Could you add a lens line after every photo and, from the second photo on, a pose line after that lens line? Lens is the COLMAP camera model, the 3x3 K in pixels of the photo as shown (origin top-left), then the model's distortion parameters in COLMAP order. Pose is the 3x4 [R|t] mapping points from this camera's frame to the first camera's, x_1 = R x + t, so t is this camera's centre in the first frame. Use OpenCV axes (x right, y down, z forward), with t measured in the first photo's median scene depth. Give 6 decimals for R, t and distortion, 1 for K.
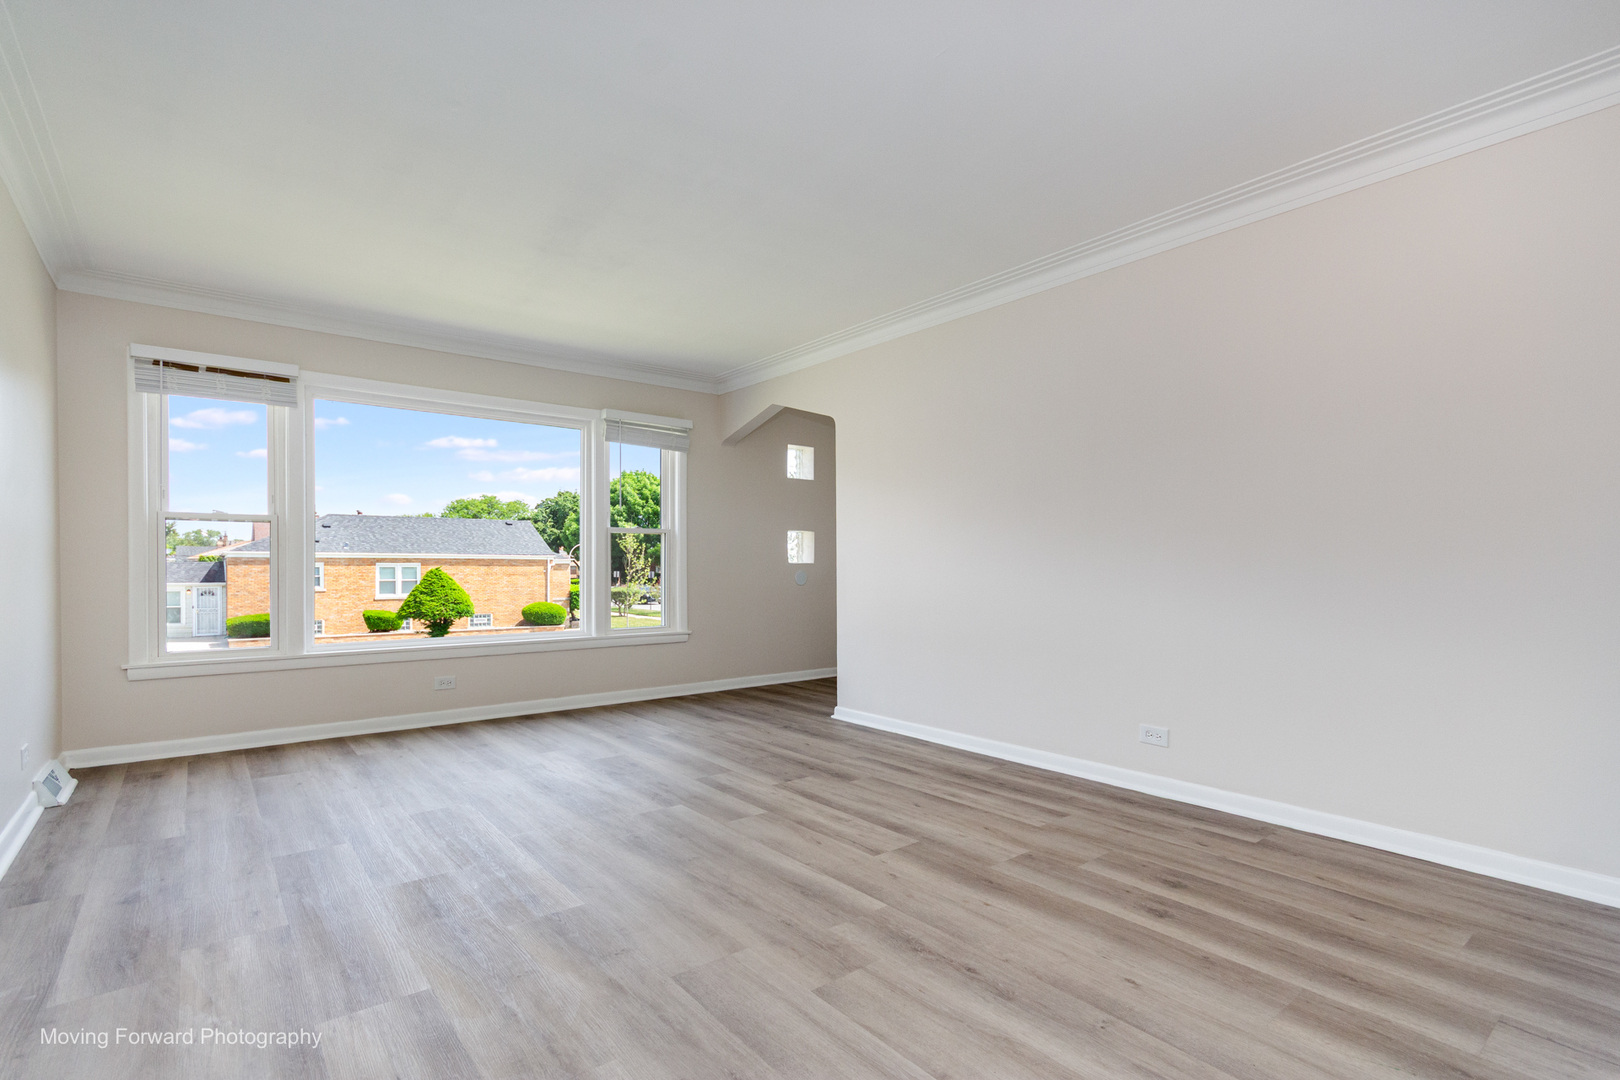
lens RADIAL K [[758.7, 0, 816.7], [0, 758.7, 569.1], [0, 0, 1]] dist [0.003455, 0.000380]
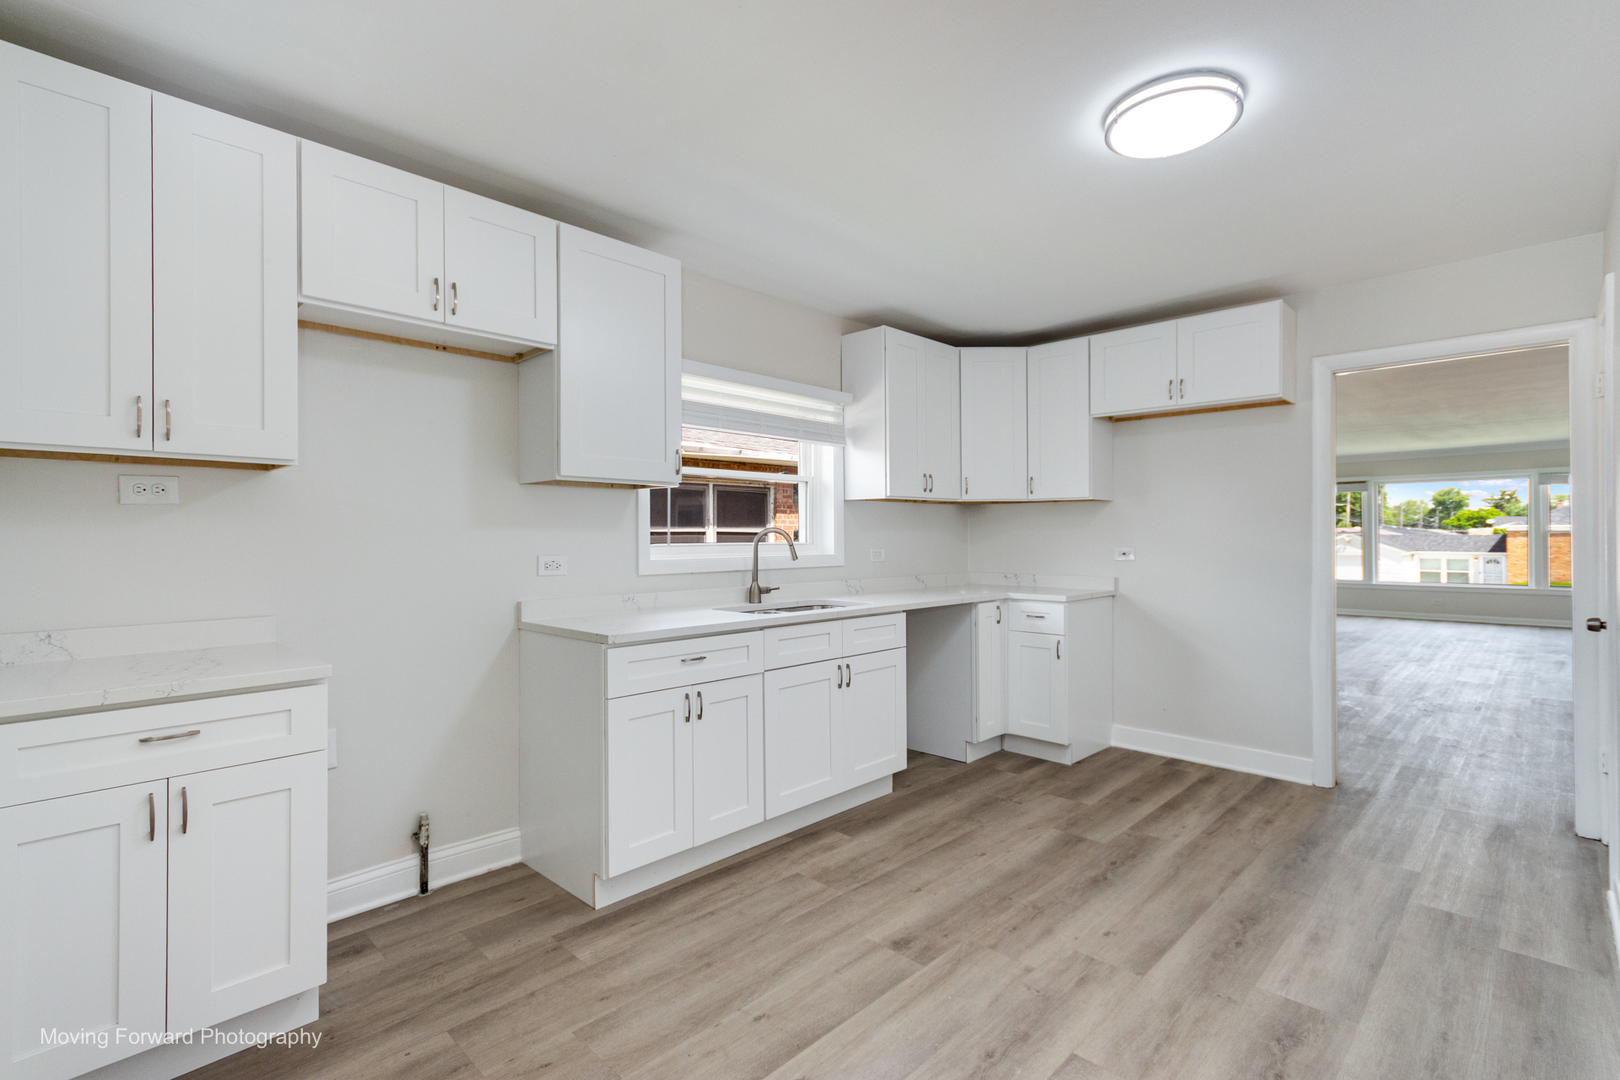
lens RADIAL K [[754.6, 0, 805.4], [0, 754.6, 537.1], [0, 0, 1]] dist [0.005021, -0.000303]
pose [[0.110309, -0.003282, -0.993892, 2.051700], [0.004395, 0.999986, -0.002815, -0.060571], [0.993888, -0.004057, 0.110321, -1.492677]]
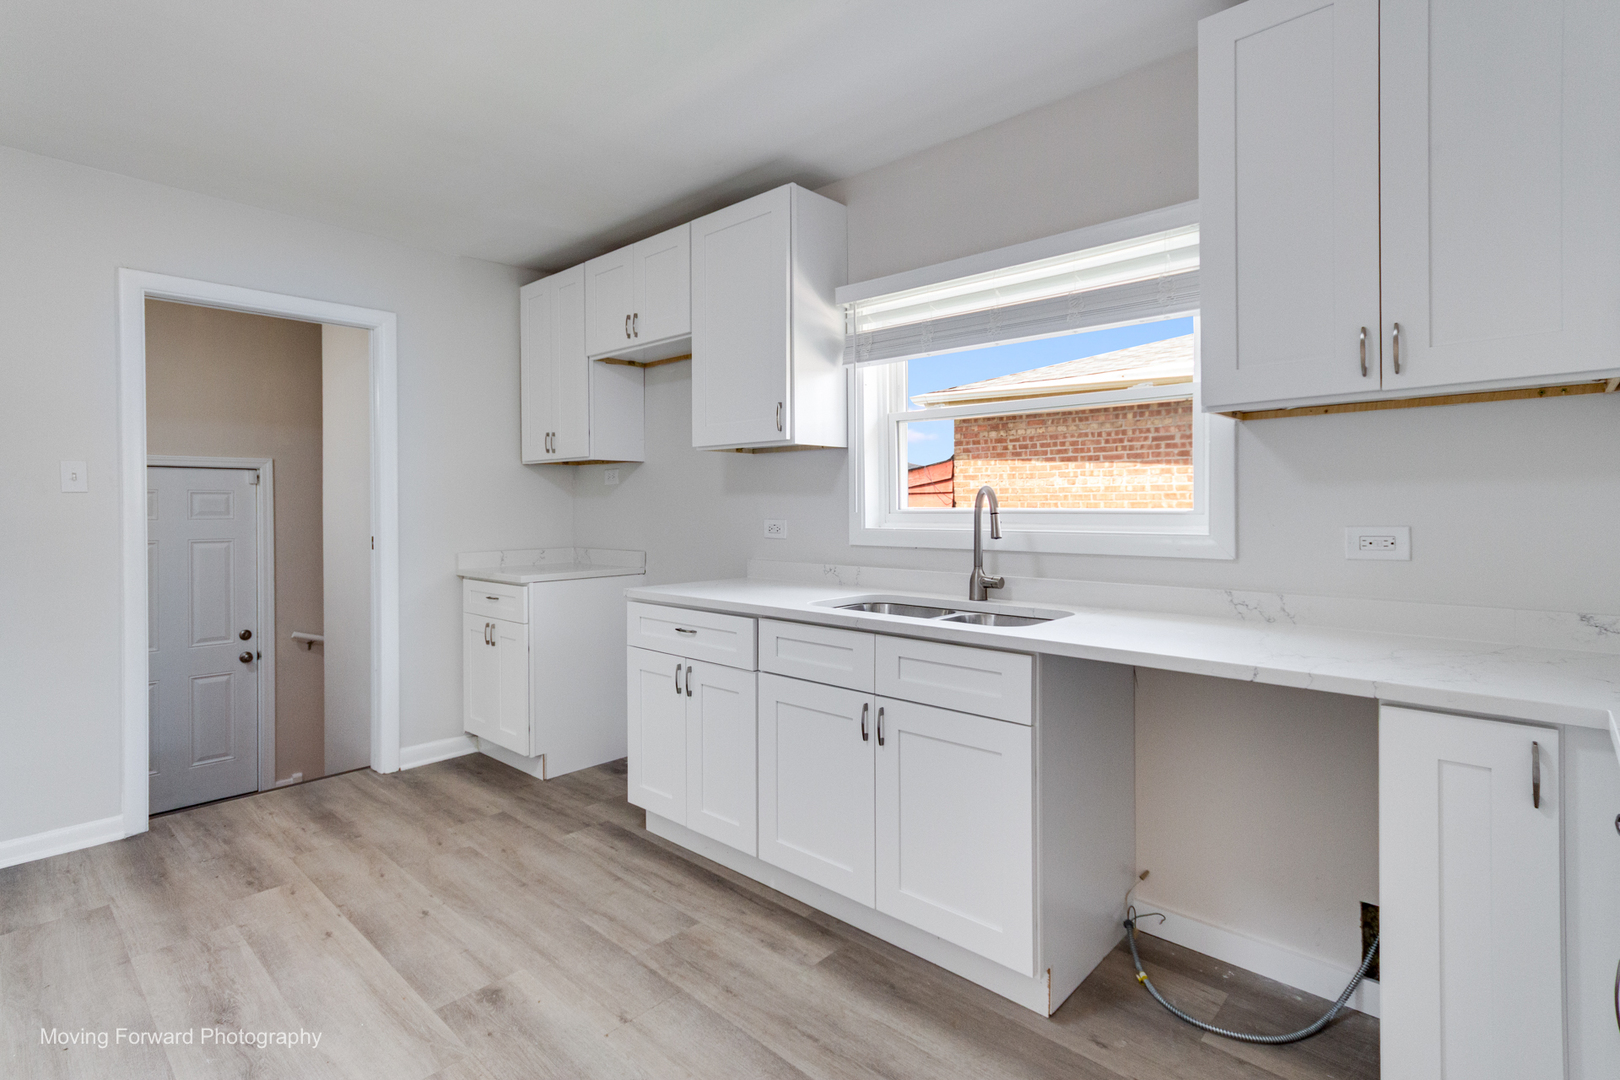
lens RADIAL K [[778.2, 0, 807.7], [0, 778.2, 517.0], [0, 0, 1]] dist [0.003171, 0.000257]
pose [[-0.989688, -0.002020, -0.143225, 1.333521], [-0.003562, 0.999938, 0.010509, -0.056704], [0.143195, 0.010911, -0.989634, -0.824718]]
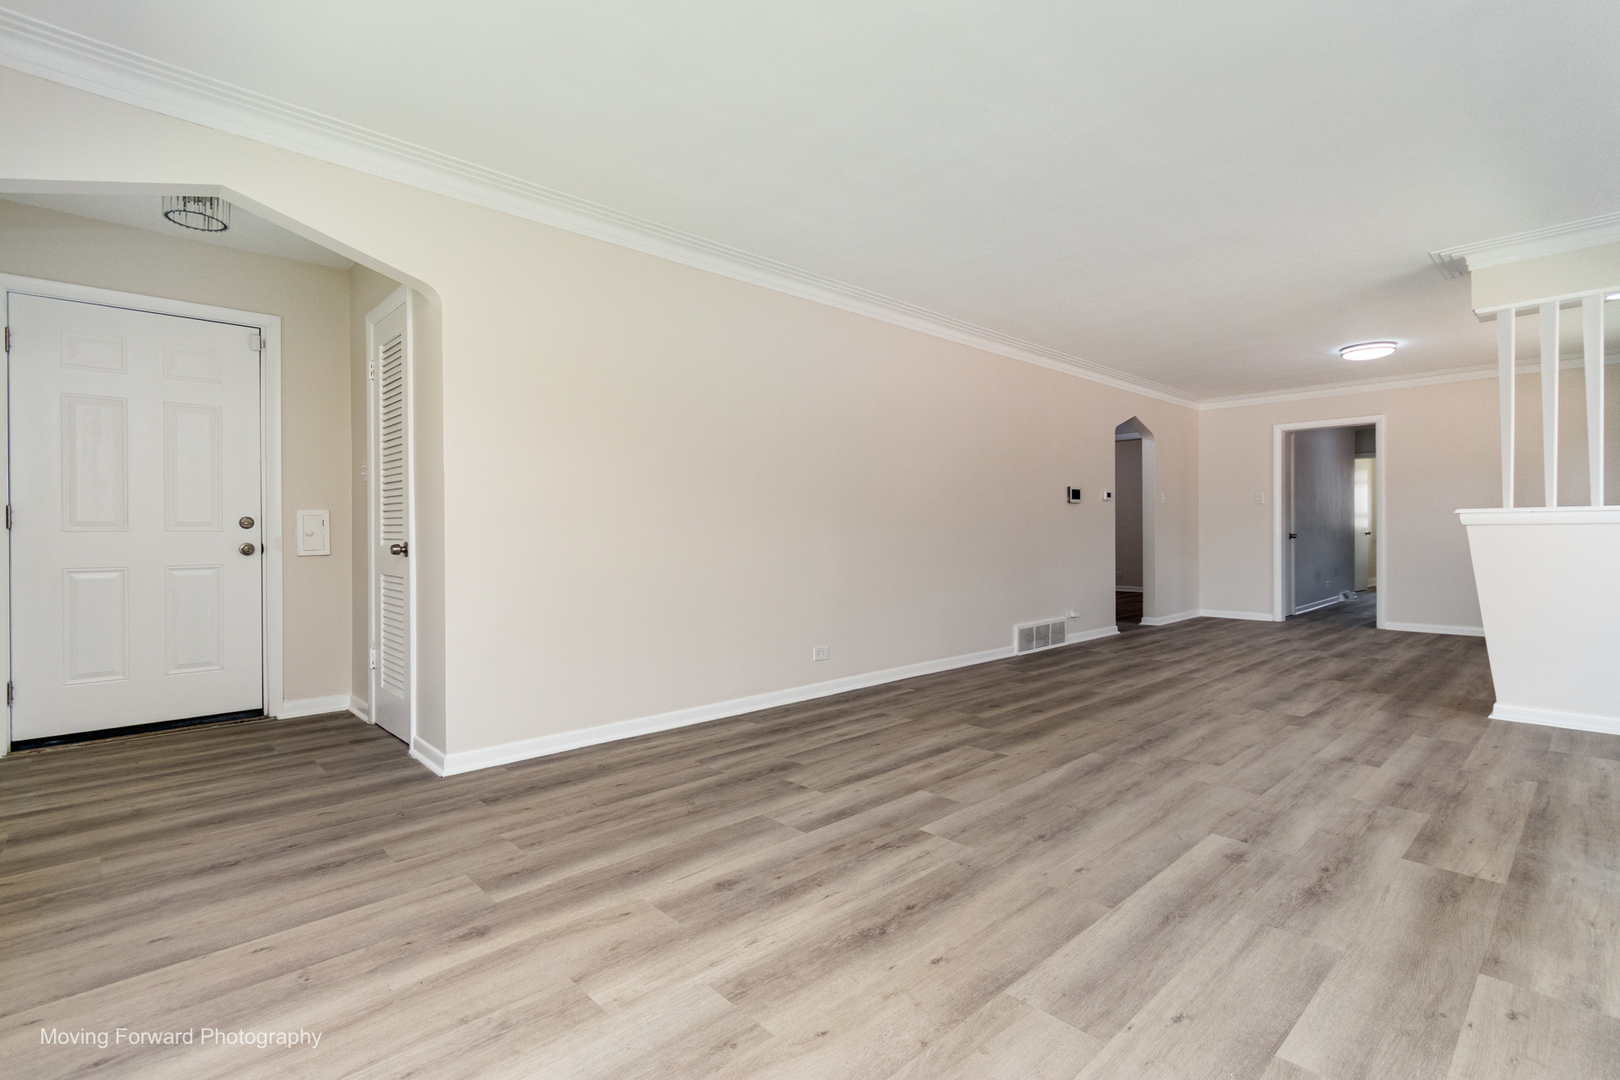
lens RADIAL K [[754.6, 0, 805.4], [0, 754.6, 537.1], [0, 0, 1]] dist [0.005021, -0.000303]
pose [[-0.066548, -0.006946, 0.997759, -0.837408], [0.008849, 0.999932, 0.007551, -0.001981], [-0.997744, 0.009332, -0.066482, 1.020999]]
